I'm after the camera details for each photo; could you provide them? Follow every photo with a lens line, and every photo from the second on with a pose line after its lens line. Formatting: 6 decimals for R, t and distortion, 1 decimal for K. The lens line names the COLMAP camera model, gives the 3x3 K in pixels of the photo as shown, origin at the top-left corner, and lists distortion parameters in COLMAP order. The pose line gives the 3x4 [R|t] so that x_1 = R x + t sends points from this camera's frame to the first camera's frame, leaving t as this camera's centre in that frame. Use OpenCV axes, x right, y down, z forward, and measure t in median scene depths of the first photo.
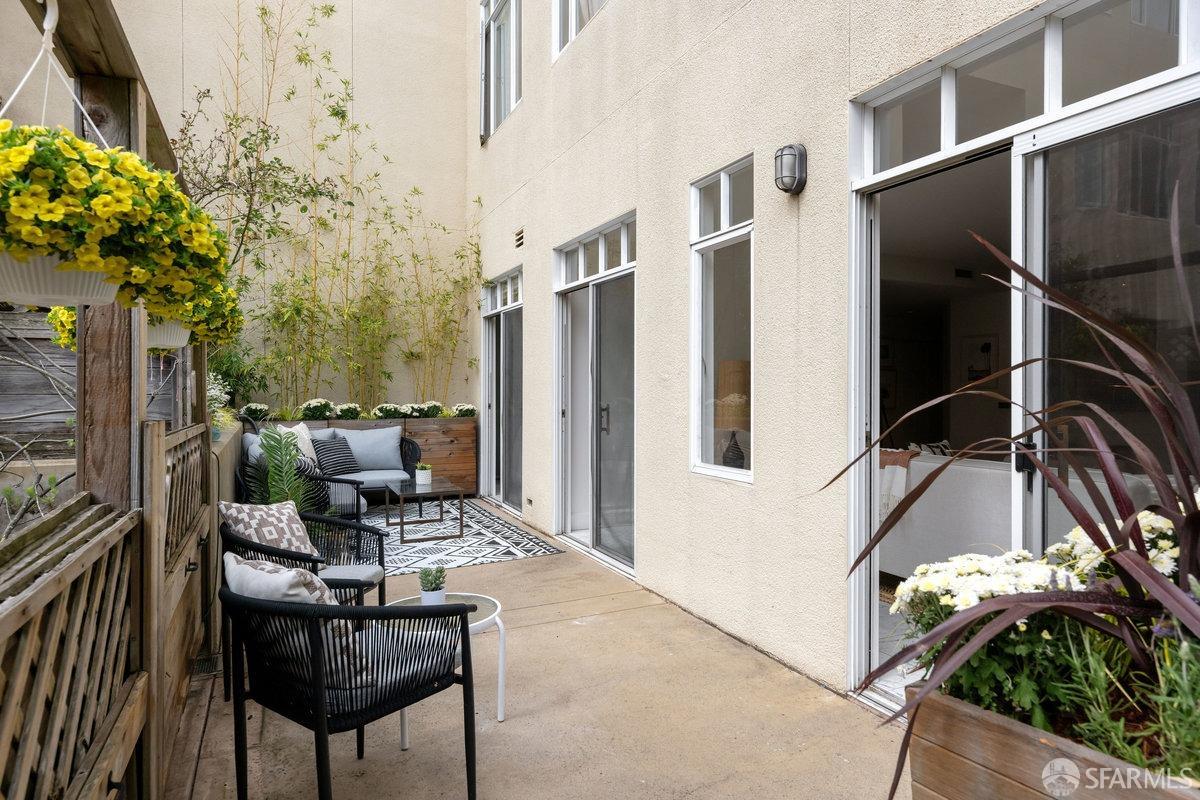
lens RADIAL K [[721.6, 0, 611.9], [0, 721.6, 398.4], [0, 0, 1]] dist [0.005321, 0.001159]
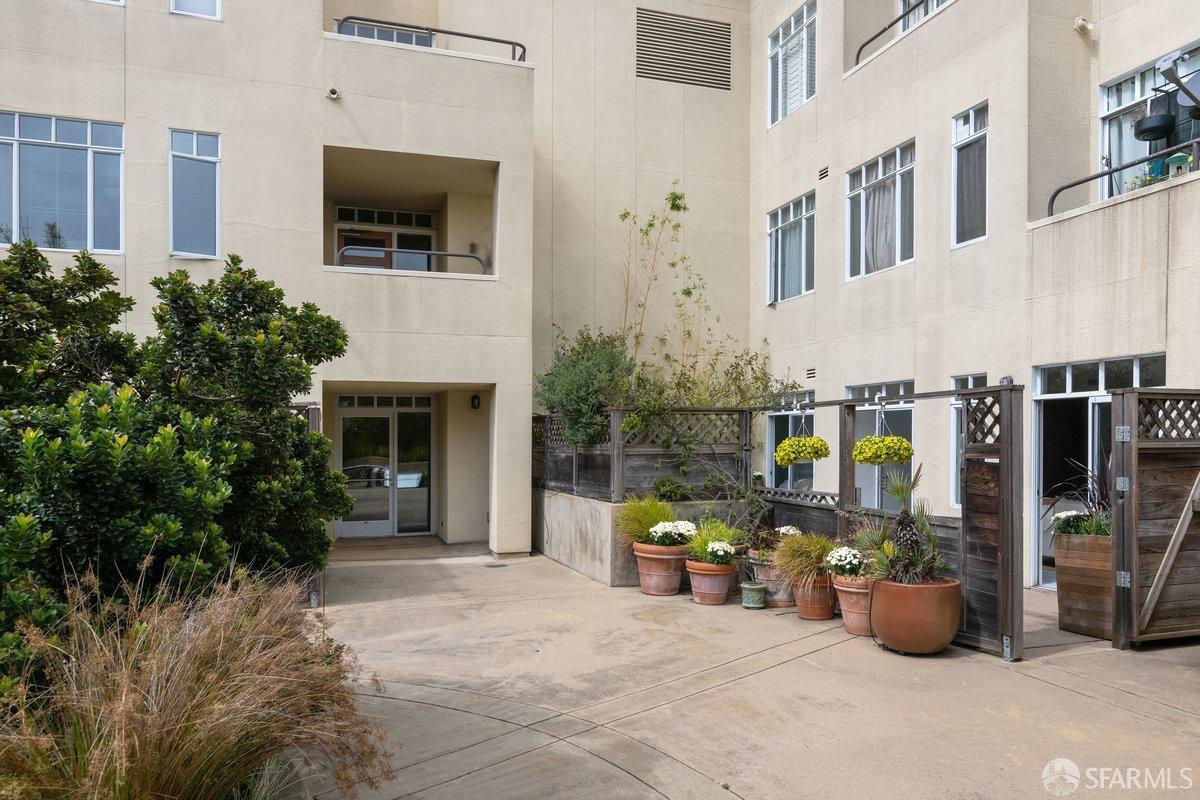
lens RADIAL K [[794.1, 0, 619.2], [0, 794.1, 470.6], [0, 0, 1]] dist [0.004082, -0.003119]
pose [[0.993231, -0.002469, -0.116128, -0.340293], [0.004927, 0.999770, 0.020888, -0.036669], [0.116050, -0.021319, 0.993015, -0.846177]]
